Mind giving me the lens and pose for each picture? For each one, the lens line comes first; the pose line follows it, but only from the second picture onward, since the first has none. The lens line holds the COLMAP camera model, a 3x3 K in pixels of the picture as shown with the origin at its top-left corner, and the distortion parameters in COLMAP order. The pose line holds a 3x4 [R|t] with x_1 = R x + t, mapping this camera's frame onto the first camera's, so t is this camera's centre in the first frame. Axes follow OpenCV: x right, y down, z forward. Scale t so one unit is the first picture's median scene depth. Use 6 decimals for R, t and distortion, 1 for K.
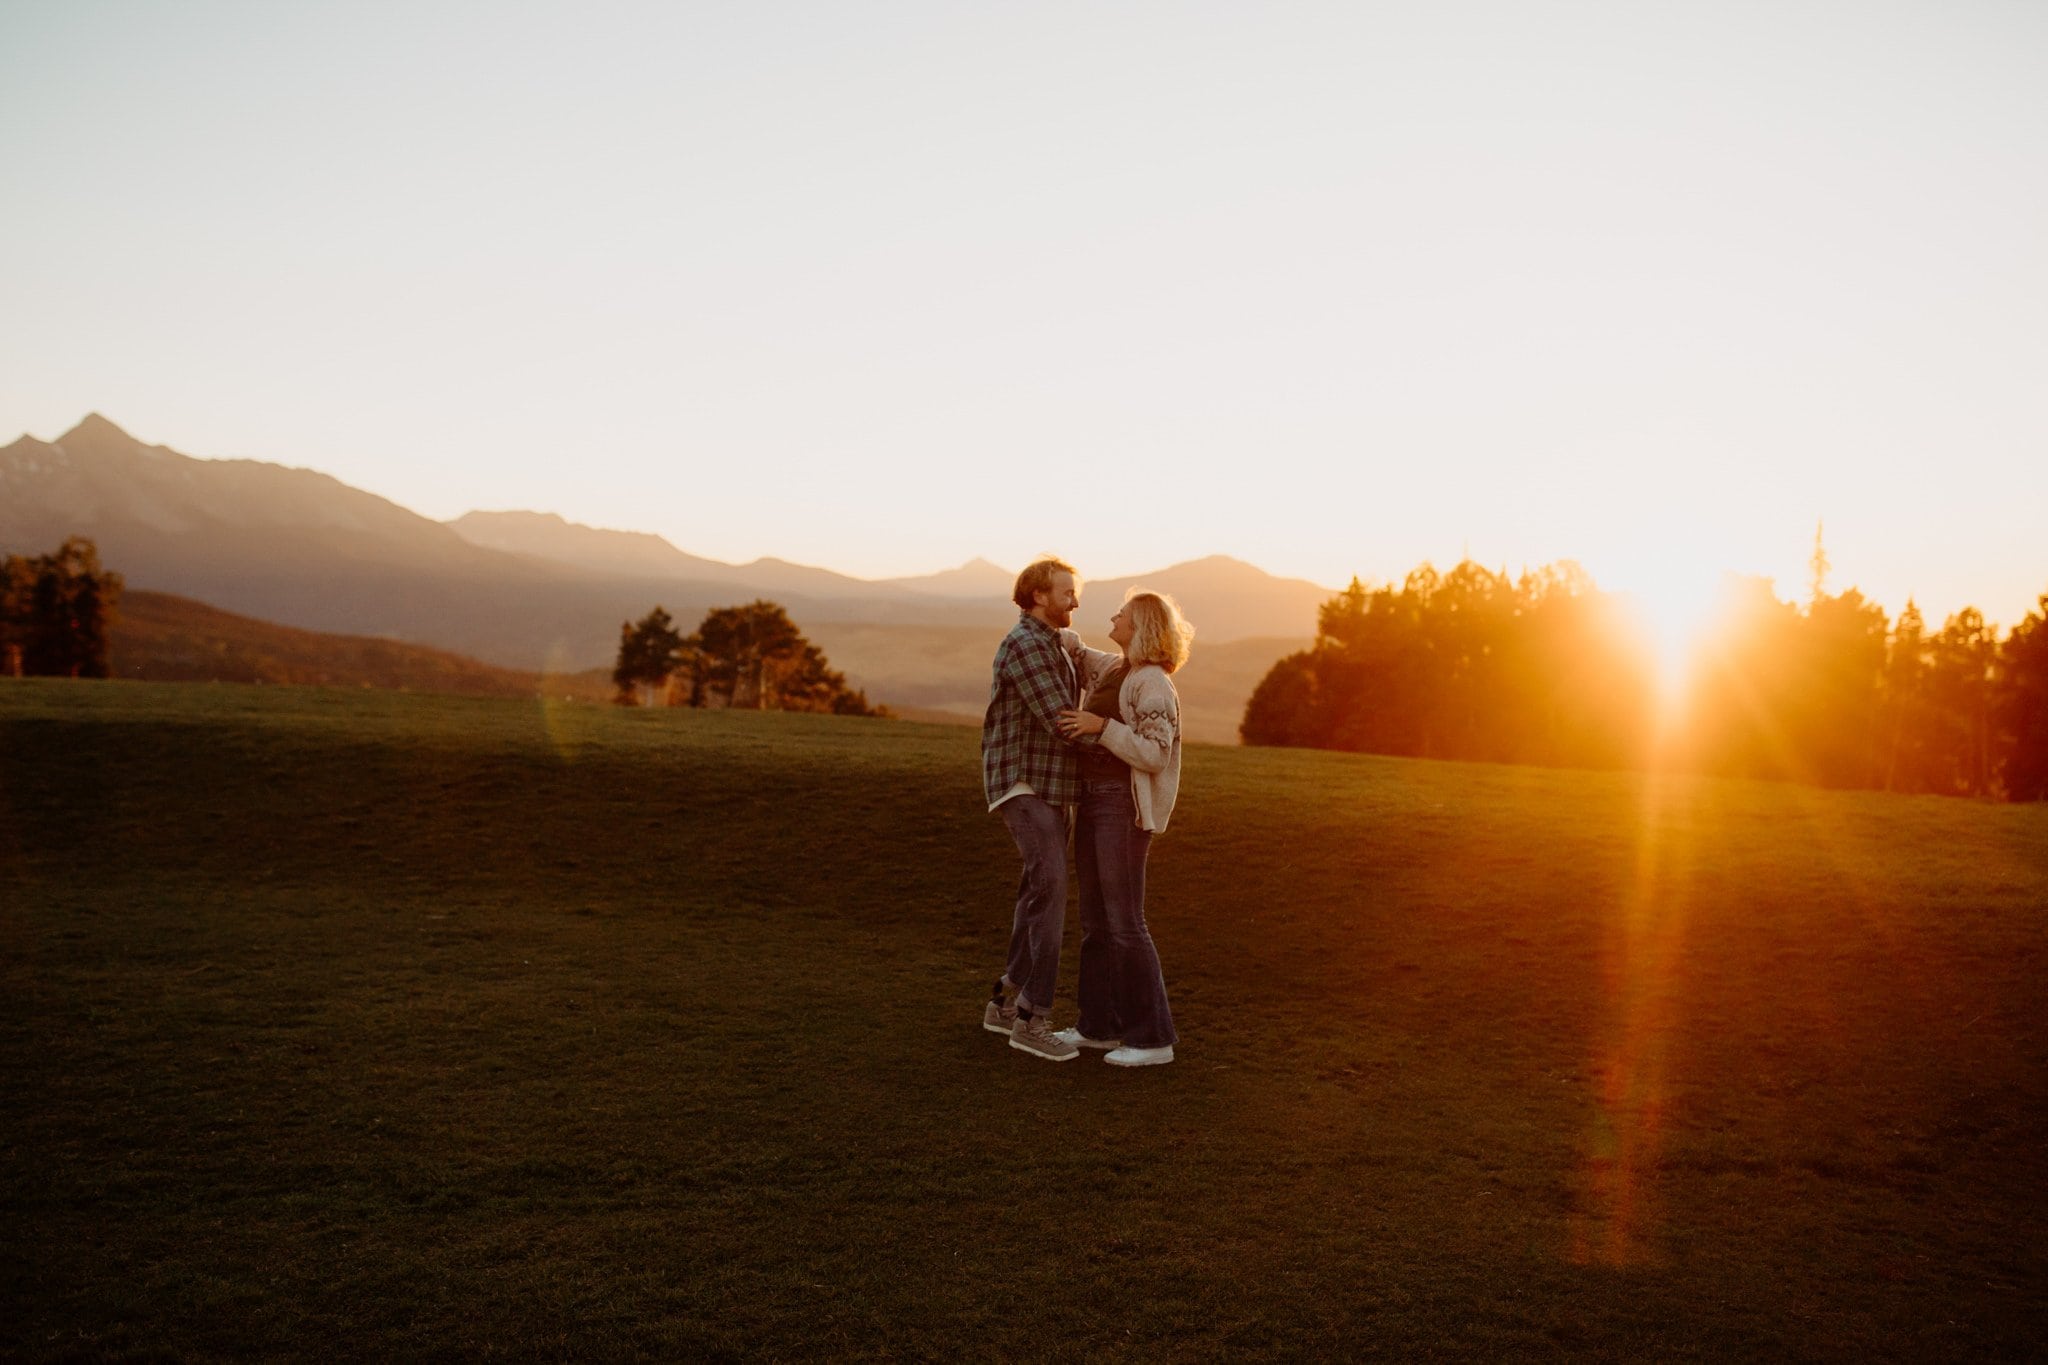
lens RADIAL K [[2063.0, 0, 978.0], [0, 2063.0, 672.2], [0, 0, 1]] dist [-0.000192, -0.009080]
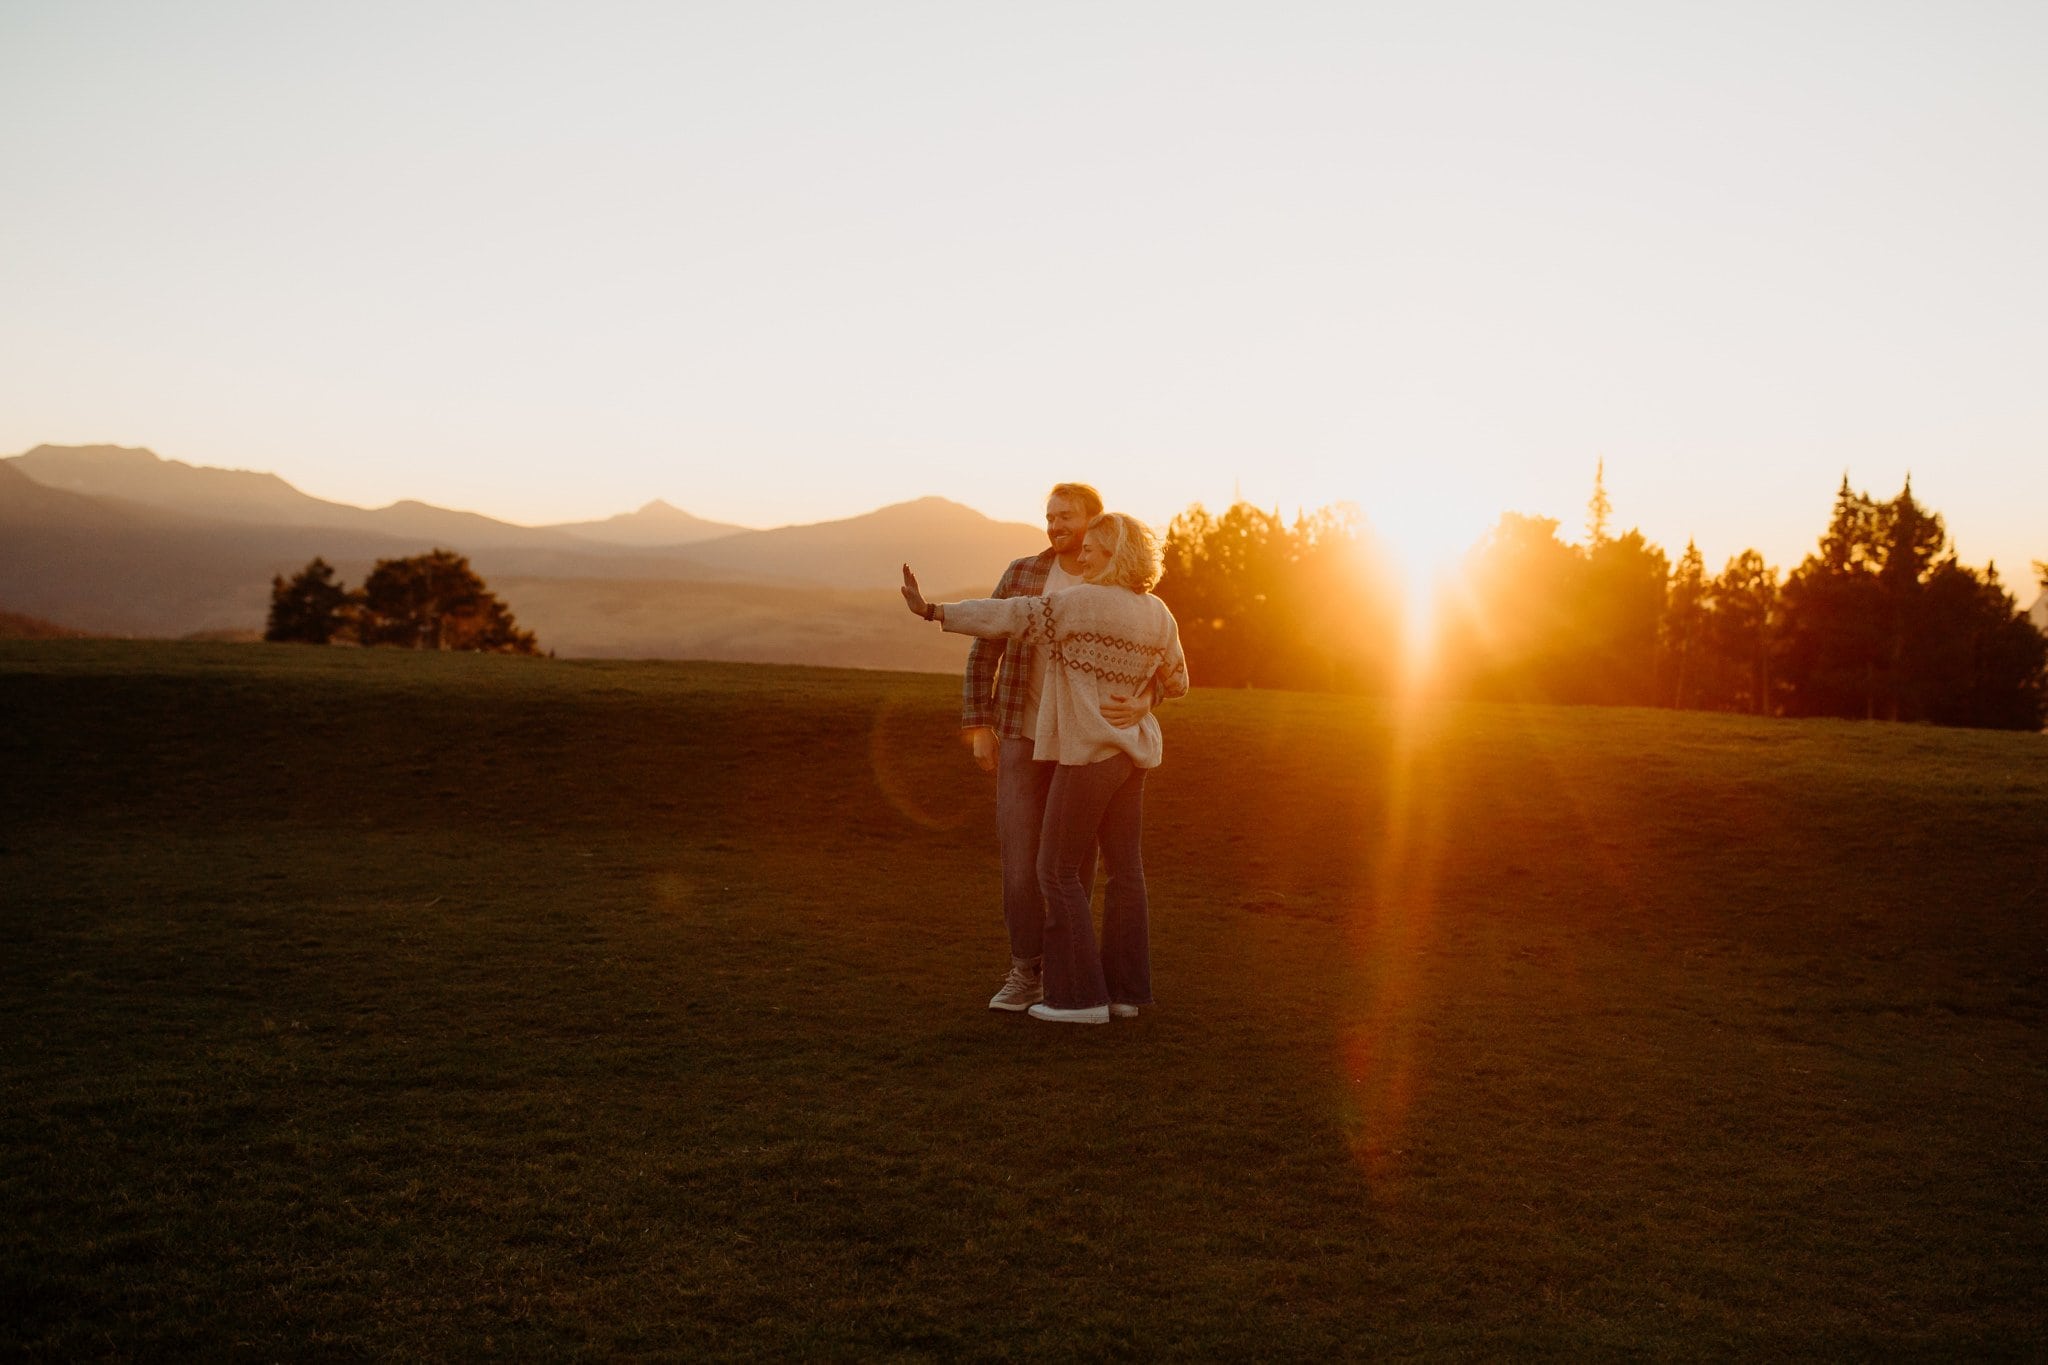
lens RADIAL K [[2324.3, 0, 1062.8], [0, 2324.3, 633.5], [0, 0, 1]] dist [0.010740, -0.023595]
pose [[0.985144, -0.011504, 0.171344, -0.182501], [0.011171, 0.999933, 0.002903, 0.007429], [-0.171366, -0.000946, 0.985207, -0.134461]]
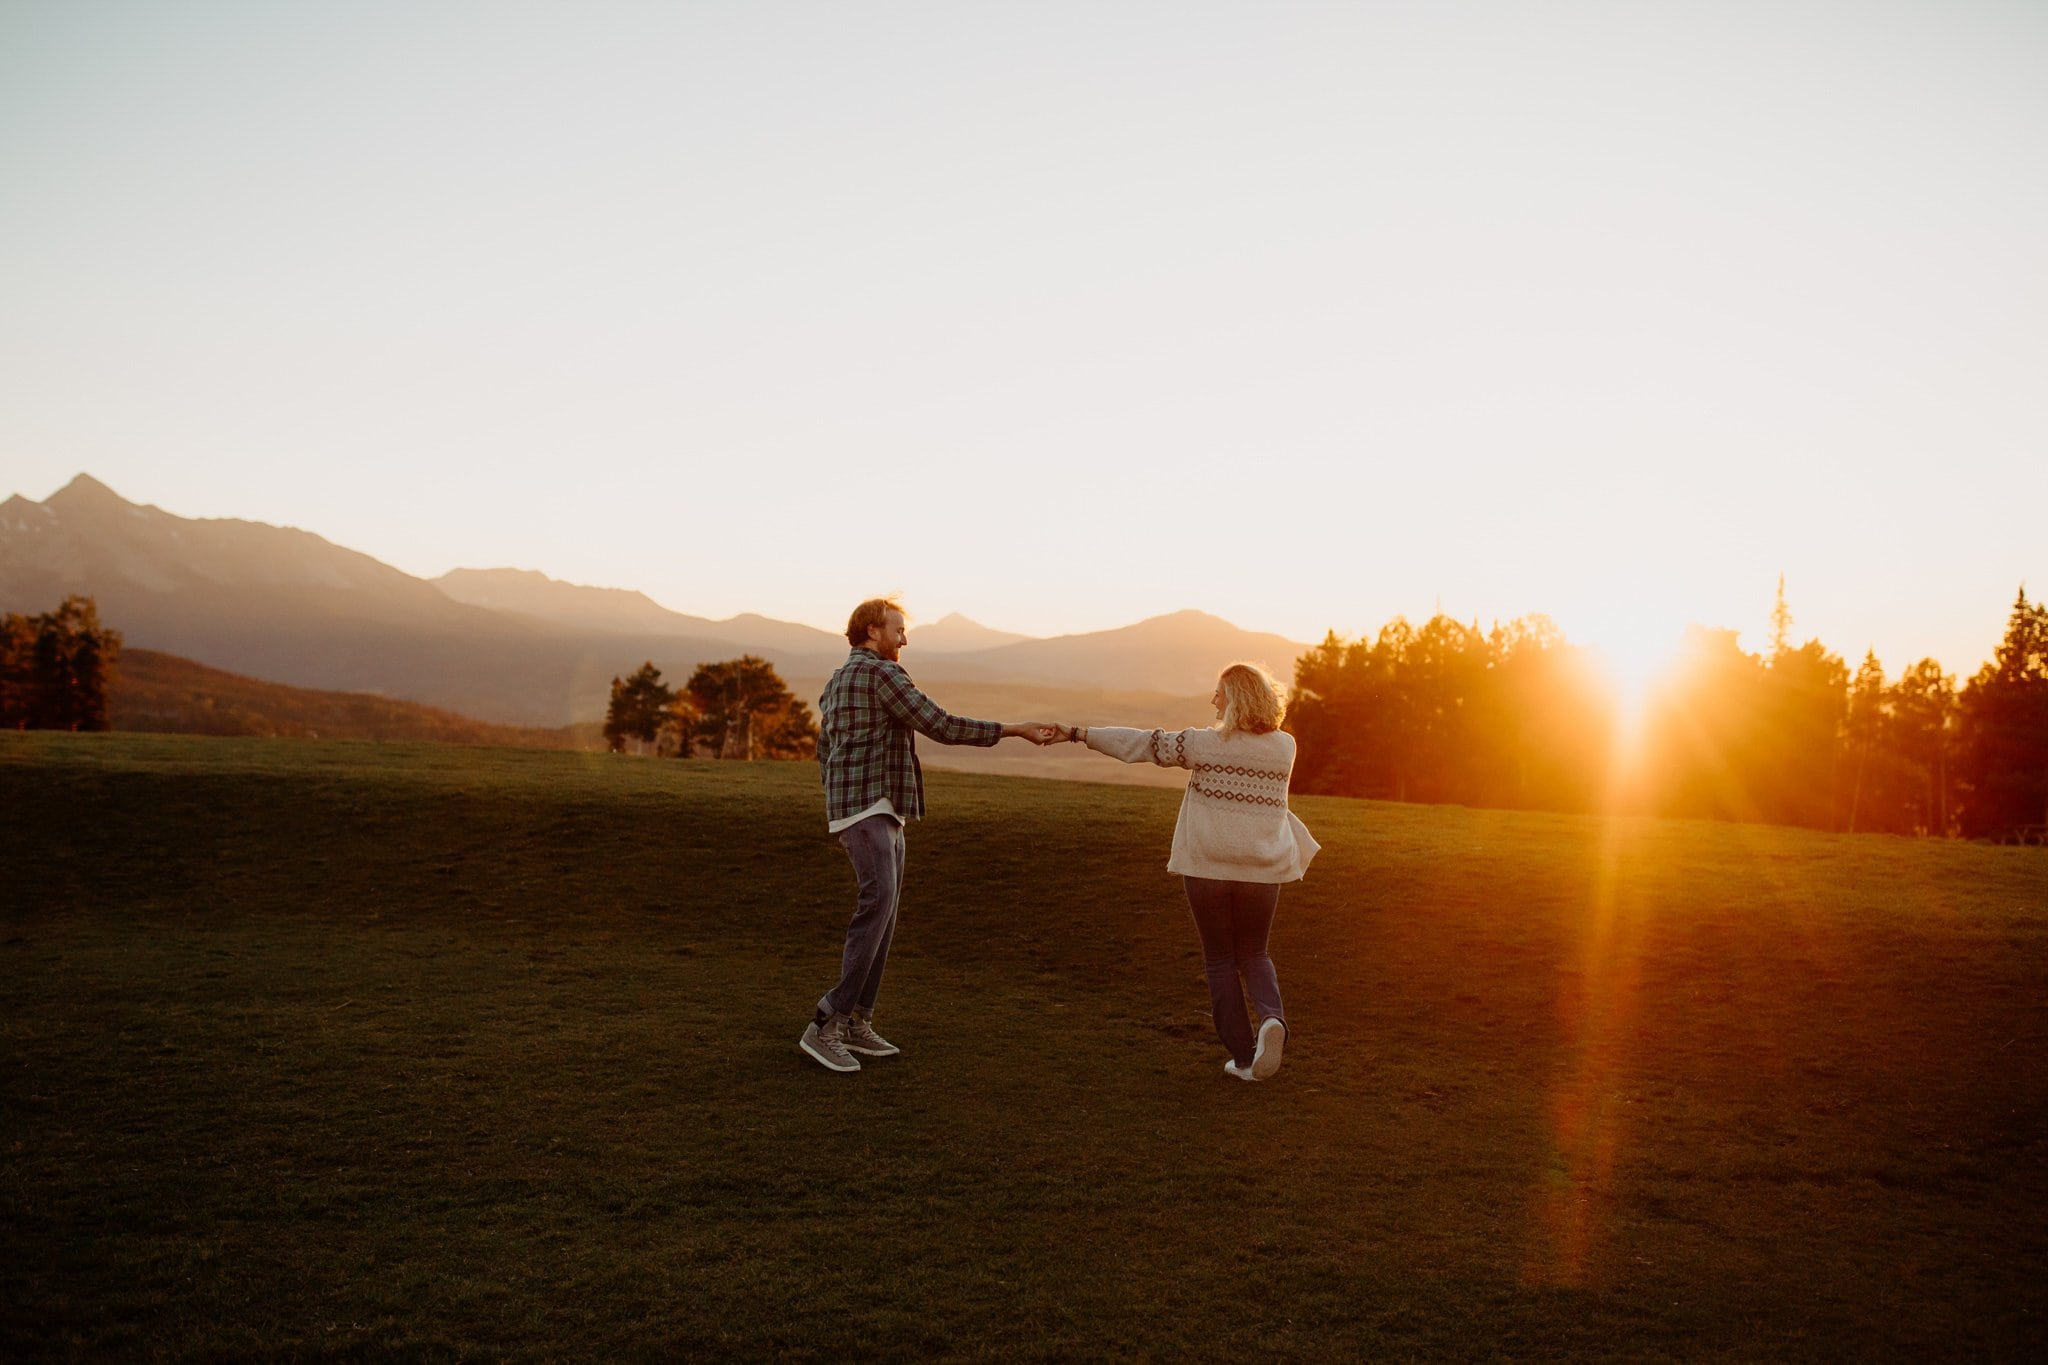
lens RADIAL K [[2023.7, 0, 978.2], [0, 2023.7, 689.2], [0, 0, 1]] dist [0.000951, -0.009550]
pose [[0.999922, -0.003522, 0.011952, -0.042617], [0.003735, 0.999833, -0.017862, 0.000799], [-0.011887, 0.017906, 0.999769, -0.033177]]
